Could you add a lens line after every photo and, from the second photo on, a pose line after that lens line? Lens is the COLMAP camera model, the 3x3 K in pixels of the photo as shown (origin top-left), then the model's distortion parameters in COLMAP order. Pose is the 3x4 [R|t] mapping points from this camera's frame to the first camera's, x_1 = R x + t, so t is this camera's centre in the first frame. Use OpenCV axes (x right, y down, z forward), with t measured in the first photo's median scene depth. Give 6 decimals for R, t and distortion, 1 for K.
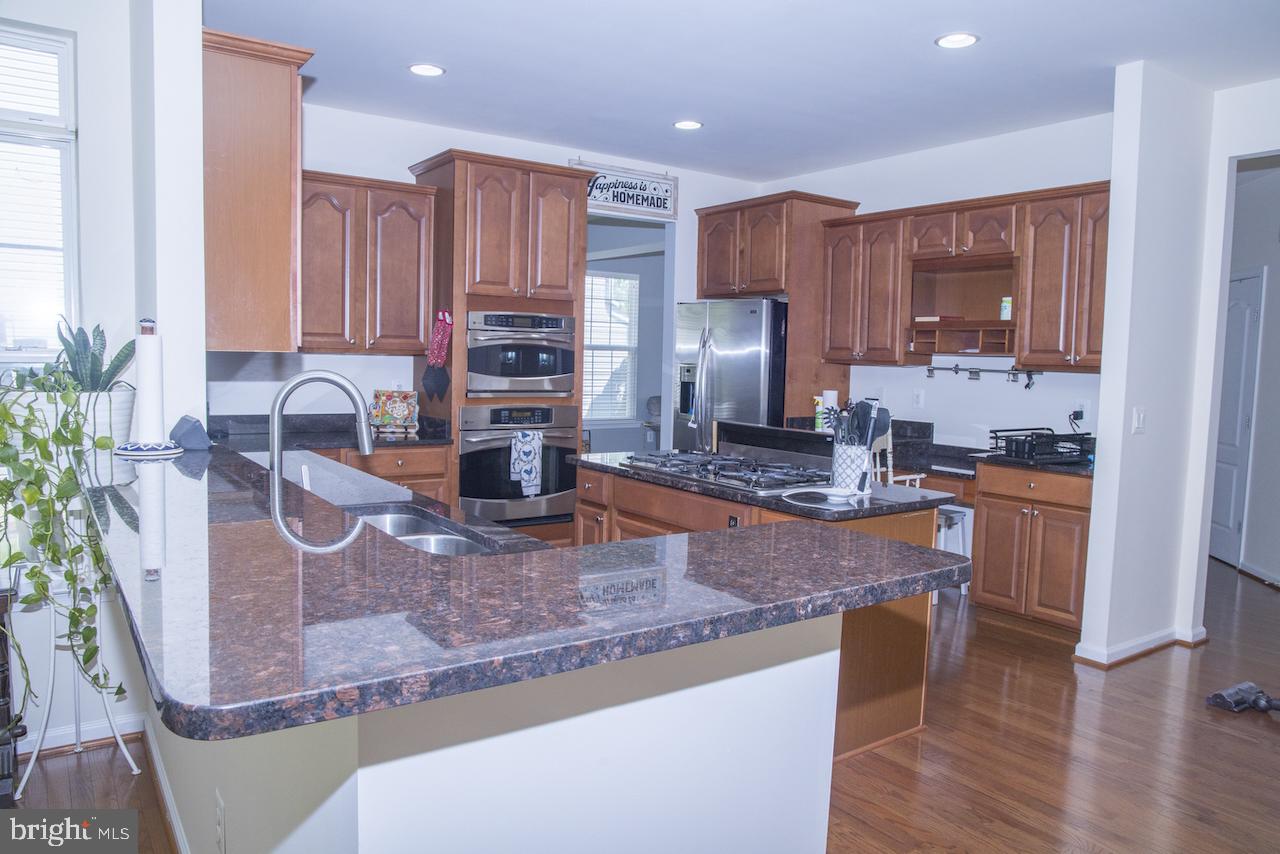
lens RADIAL K [[872.7, 0, 652.3], [0, 872.7, 428.6], [0, 0, 1]] dist [-0.098147, 0.070734]
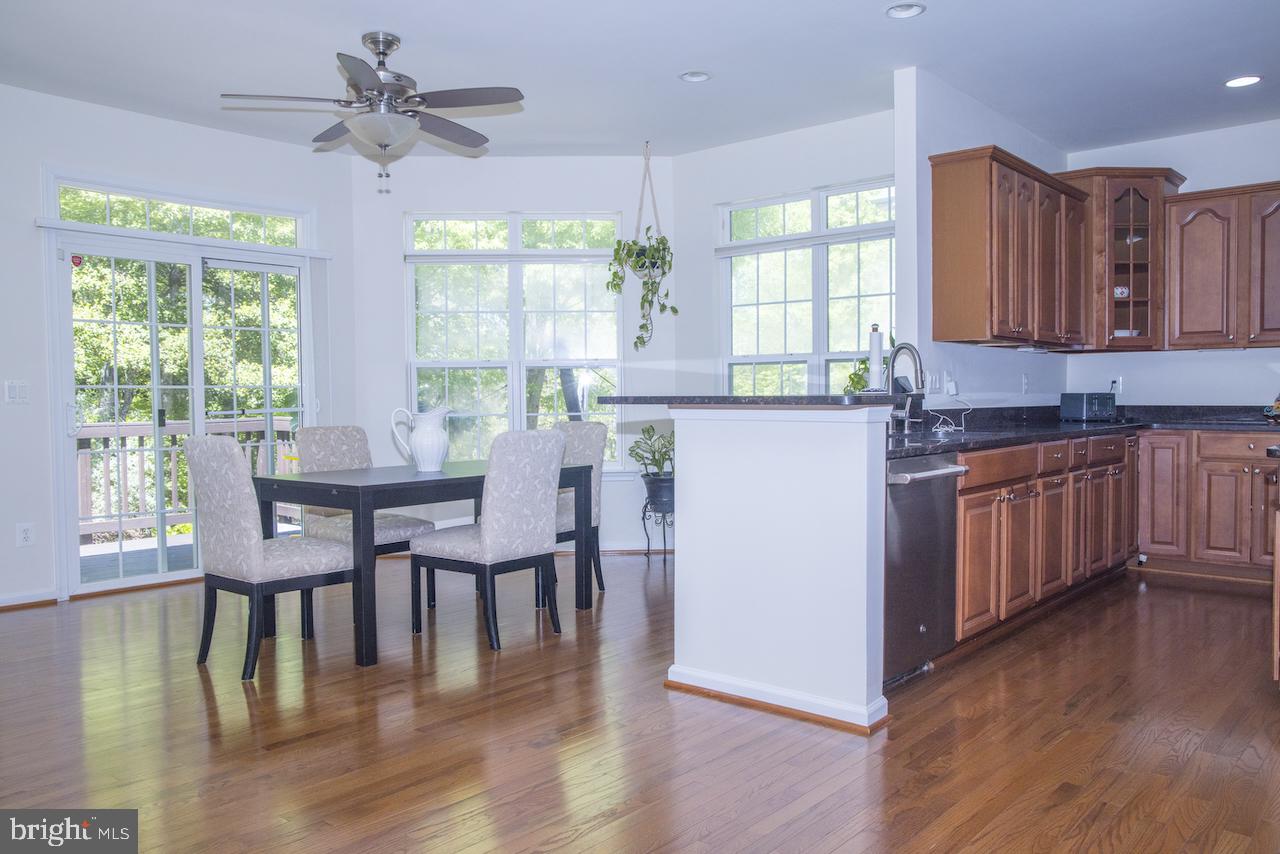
lens RADIAL K [[962.0, 0, 653.6], [0, 962.0, 432.6], [0, 0, 1]] dist [-0.073117, 0.088085]
pose [[0.235599, 0.008351, -0.971815, 0.609749], [-0.061952, 0.998058, -0.006443, 0.069323], [0.969874, 0.061723, 0.235659, 0.005053]]
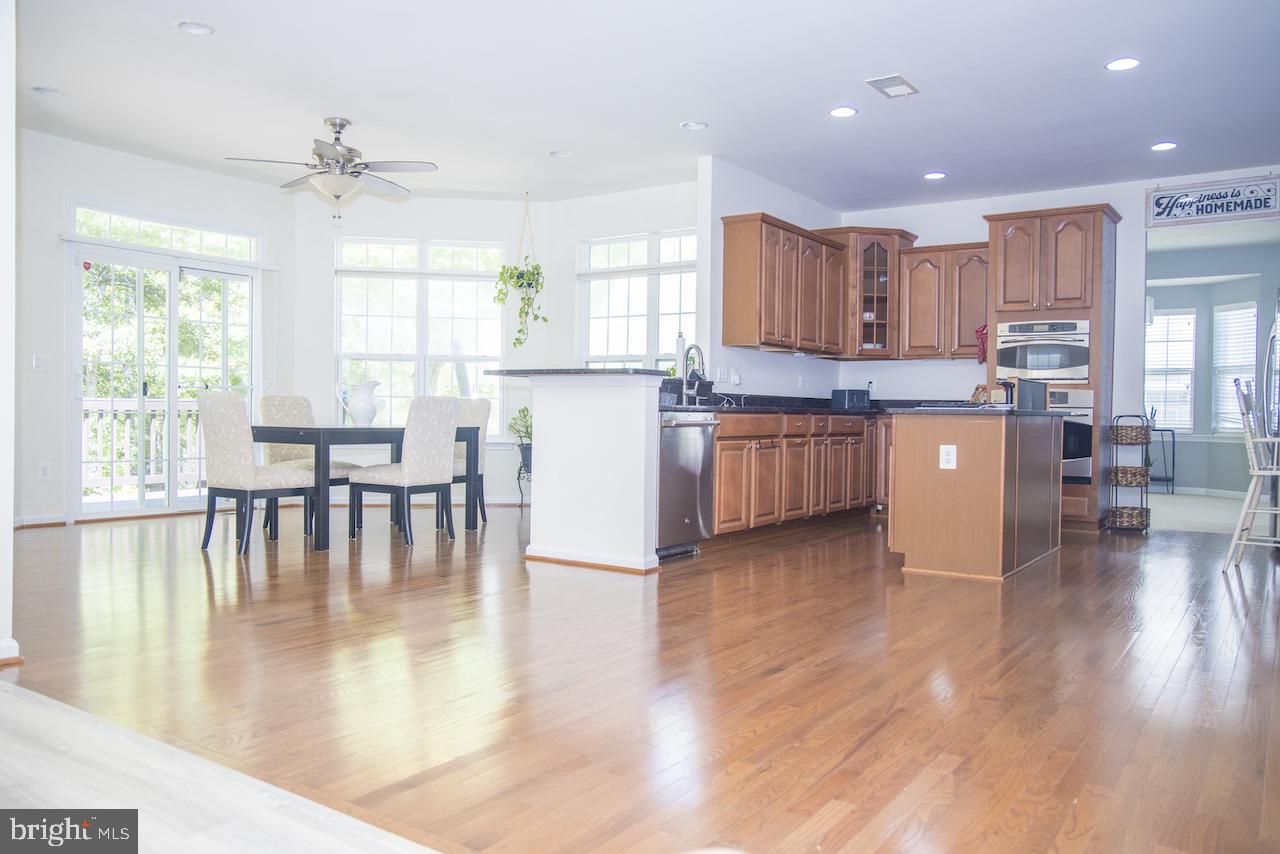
lens RADIAL K [[962.0, 0, 653.6], [0, 962.0, 432.6], [0, 0, 1]] dist [-0.073117, 0.088085]
pose [[0.344456, -0.002510, -0.938799, 1.007030], [-0.079072, 0.996365, -0.031676, 0.130781], [0.935466, 0.085144, 0.343006, -0.057952]]
